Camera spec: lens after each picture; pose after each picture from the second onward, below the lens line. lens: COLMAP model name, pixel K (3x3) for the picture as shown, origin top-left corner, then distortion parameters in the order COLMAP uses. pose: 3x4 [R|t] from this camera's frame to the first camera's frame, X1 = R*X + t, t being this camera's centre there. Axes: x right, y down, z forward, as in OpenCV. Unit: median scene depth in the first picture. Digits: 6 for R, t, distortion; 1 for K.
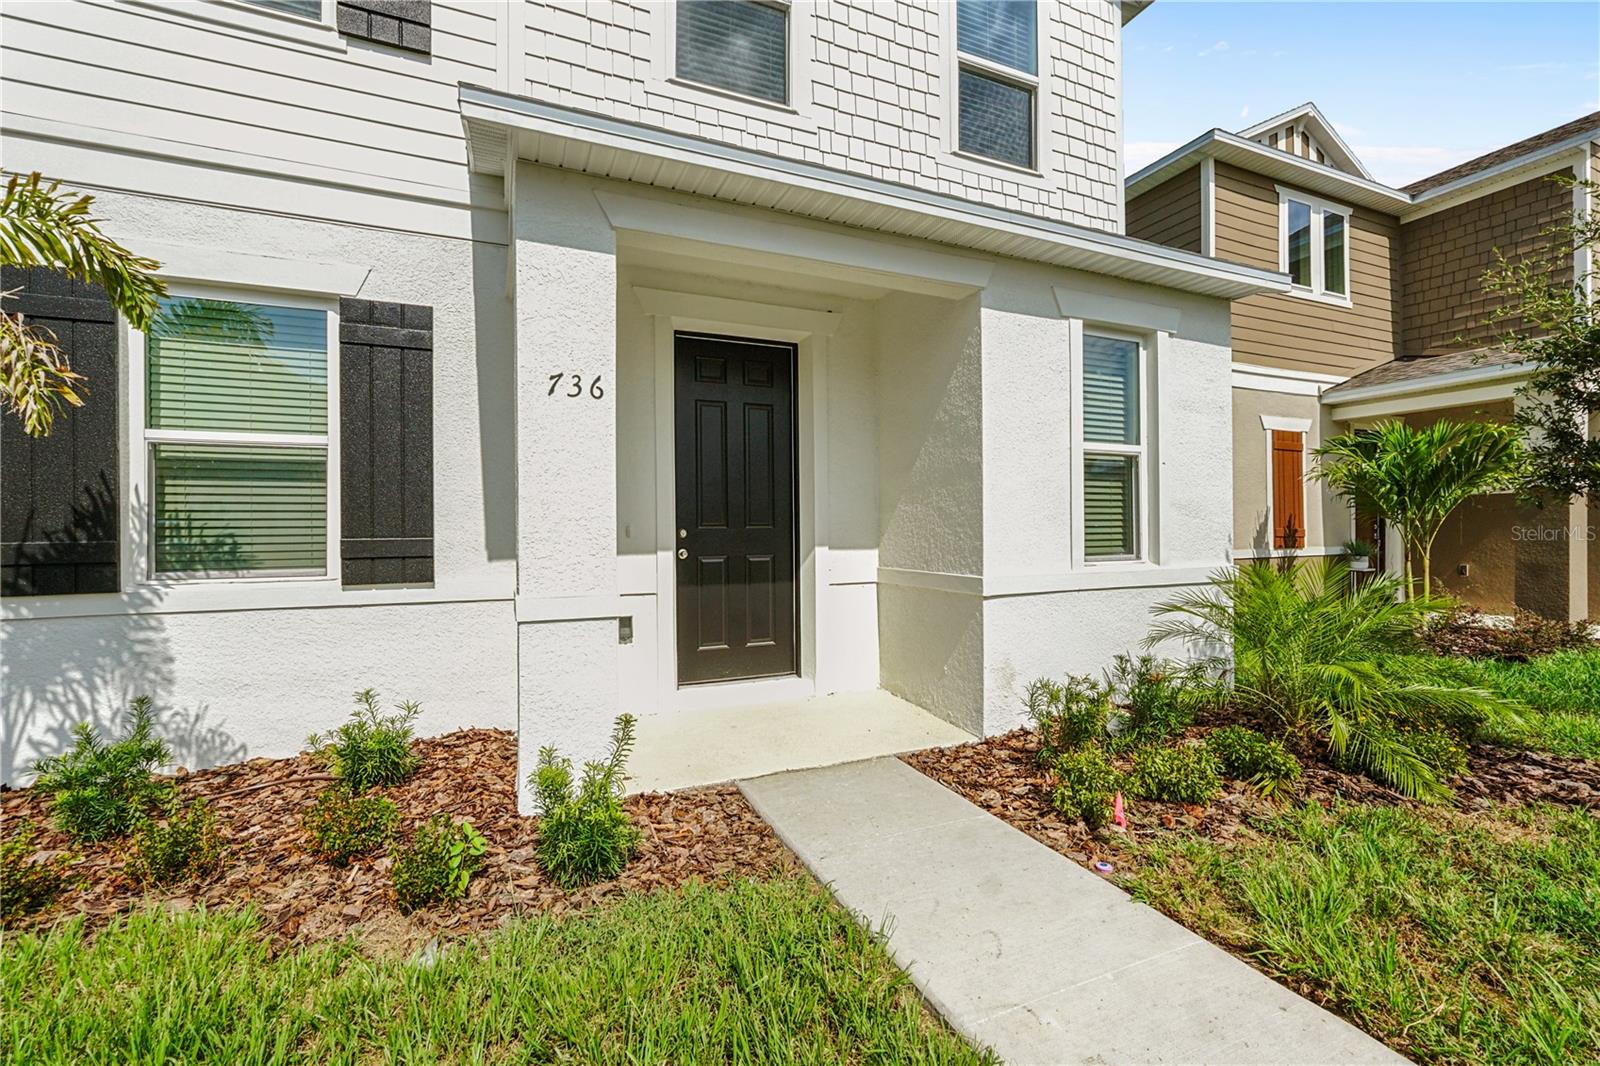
lens RADIAL K [[678.7, 0, 793.5], [0, 678.7, 536.4], [0, 0, 1]] dist [-0.016111, 0.006044]
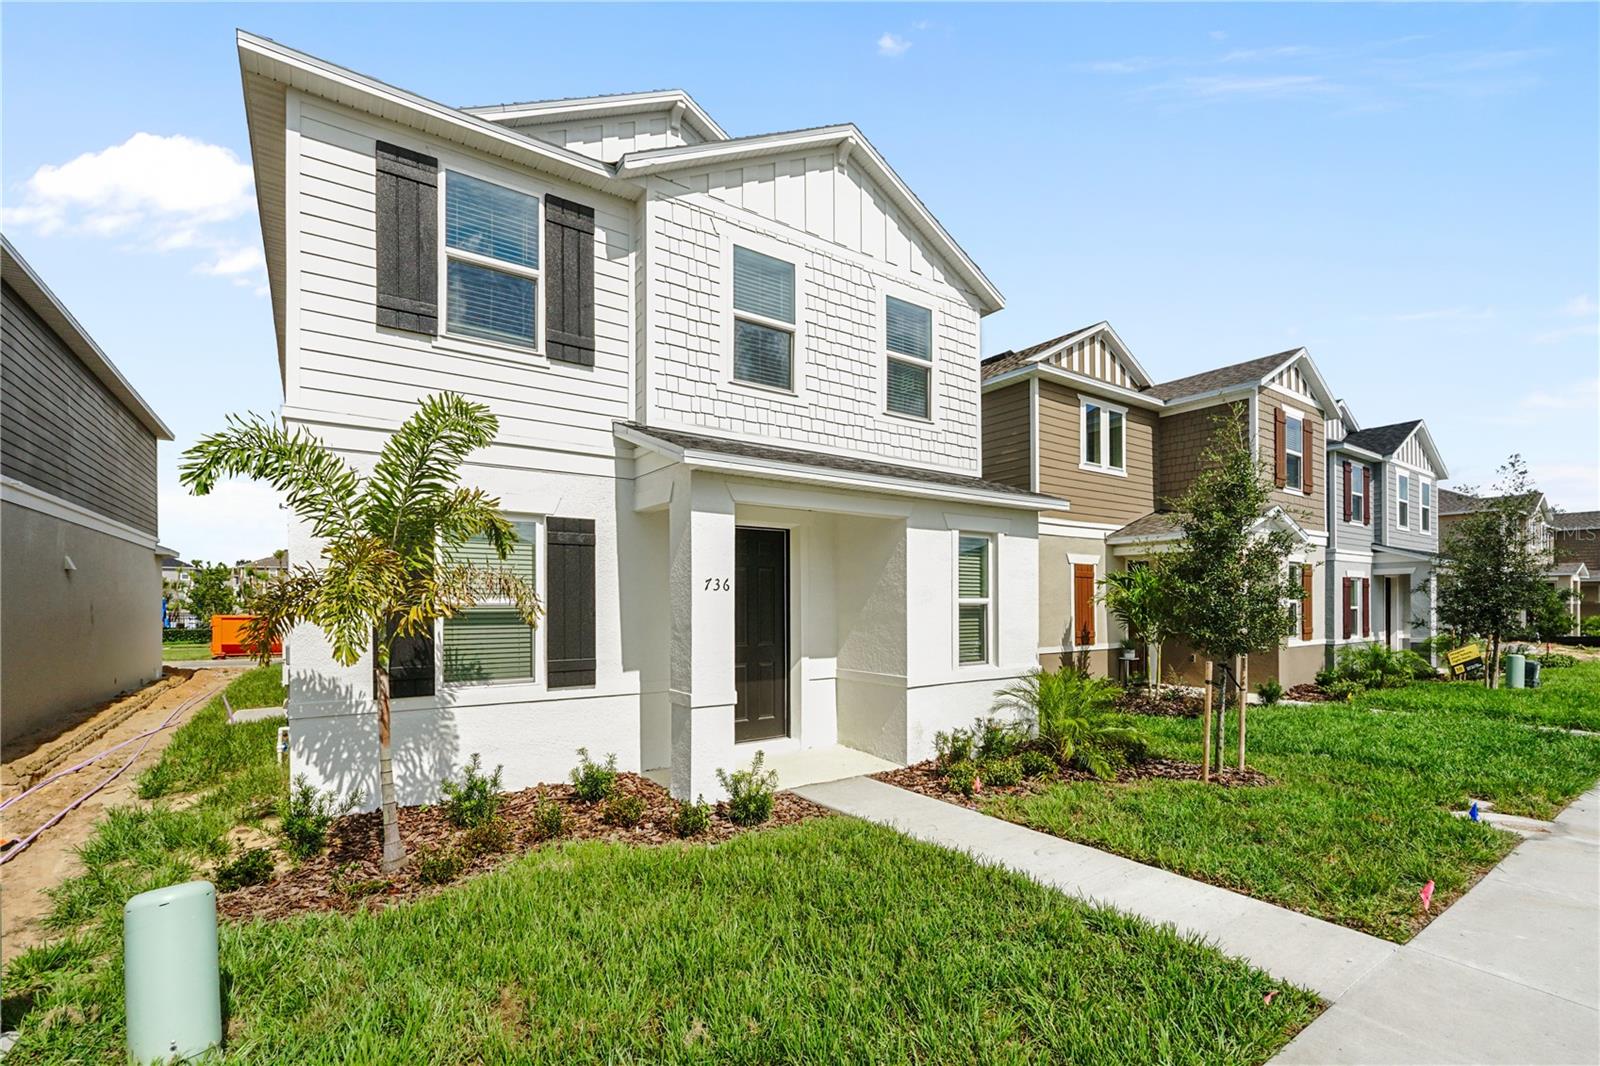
lens RADIAL K [[693.1, 0, 796.5], [0, 693.1, 617.1], [0, 0, 1]] dist [-0.002541, -0.000036]
pose [[0.979796, 0.003231, 0.199975, -0.376983], [-0.004352, 0.999977, 0.005165, -0.107320], [-0.199954, -0.005931, 0.979787, -0.746762]]
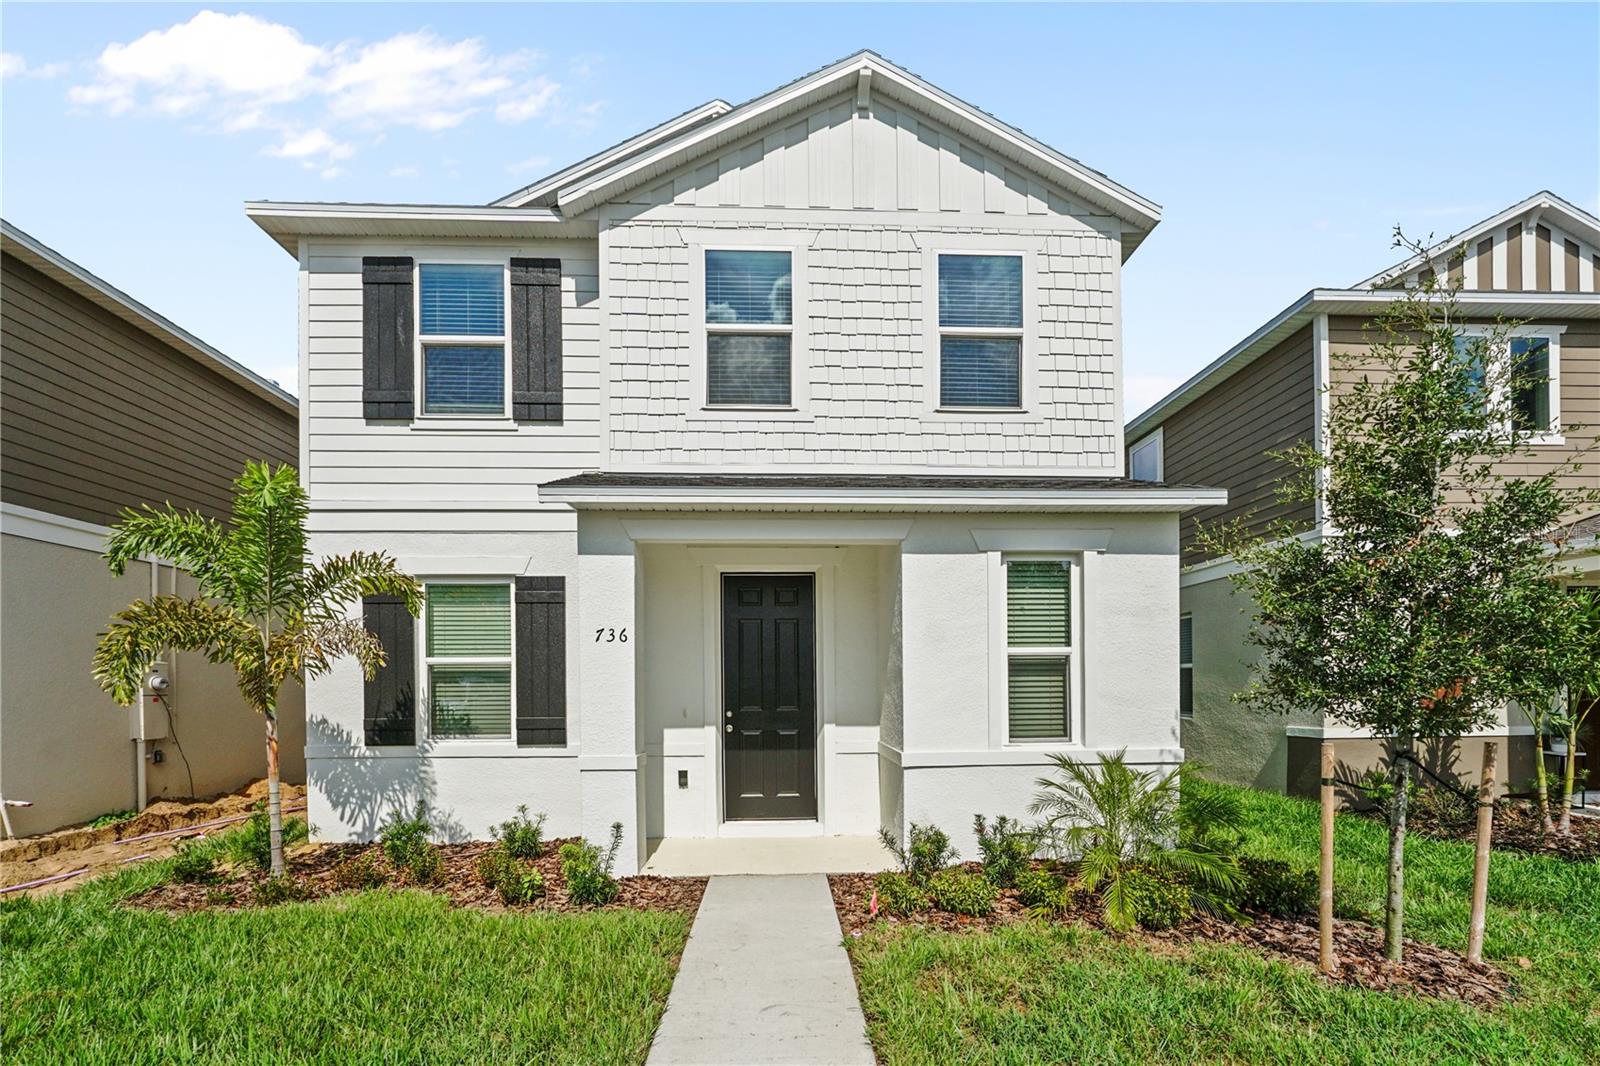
lens RADIAL K [[719.1, 0, 800.9], [0, 719.1, 703.5], [0, 0, 1]] dist [-0.005350, -0.000413]
pose [[0.937525, 0.011619, -0.347723, 0.592586], [-0.005151, 0.999796, 0.019521, -0.065783], [0.347879, -0.016511, 0.937394, -0.424867]]
